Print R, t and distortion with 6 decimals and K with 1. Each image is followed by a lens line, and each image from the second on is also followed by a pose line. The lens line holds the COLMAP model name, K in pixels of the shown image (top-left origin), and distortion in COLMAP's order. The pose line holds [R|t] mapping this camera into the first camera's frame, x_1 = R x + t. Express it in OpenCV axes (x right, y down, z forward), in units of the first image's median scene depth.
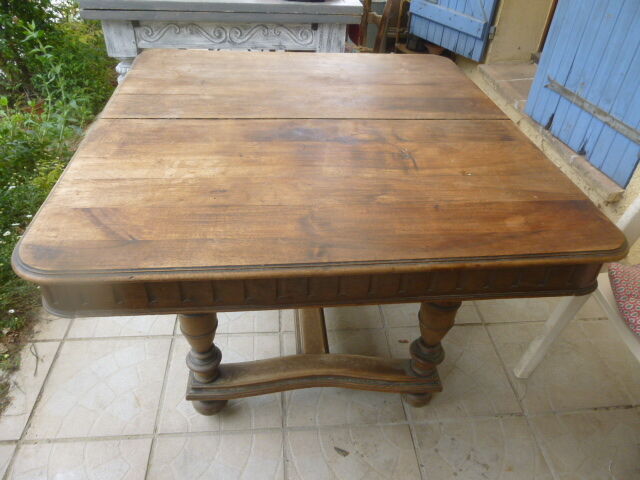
lens RADIAL K [[478.6, 0, 320.0], [0, 478.6, 240.0], [0, 0, 1]] dist [-0.053087, 0.029223]
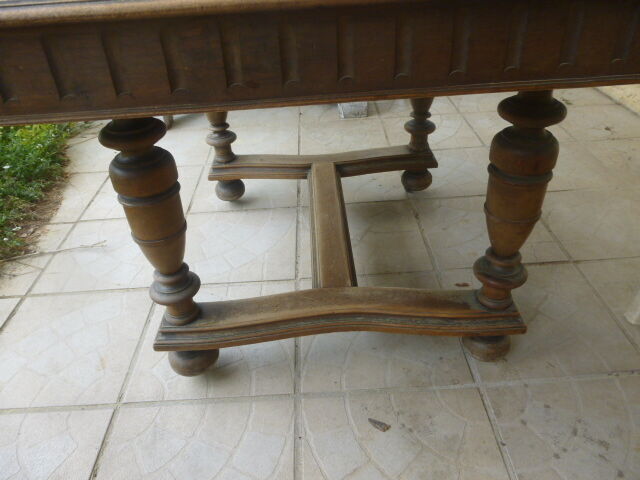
lens RADIAL K [[478.6, 0, 320.0], [0, 478.6, 240.0], [0, 0, 1]] dist [-0.053087, 0.029223]
pose [[0.994167, -0.046830, -0.097151, 0.038189], [0.041981, 0.997797, -0.051376, 0.209753], [0.099343, 0.046998, 0.993943, 0.298373]]
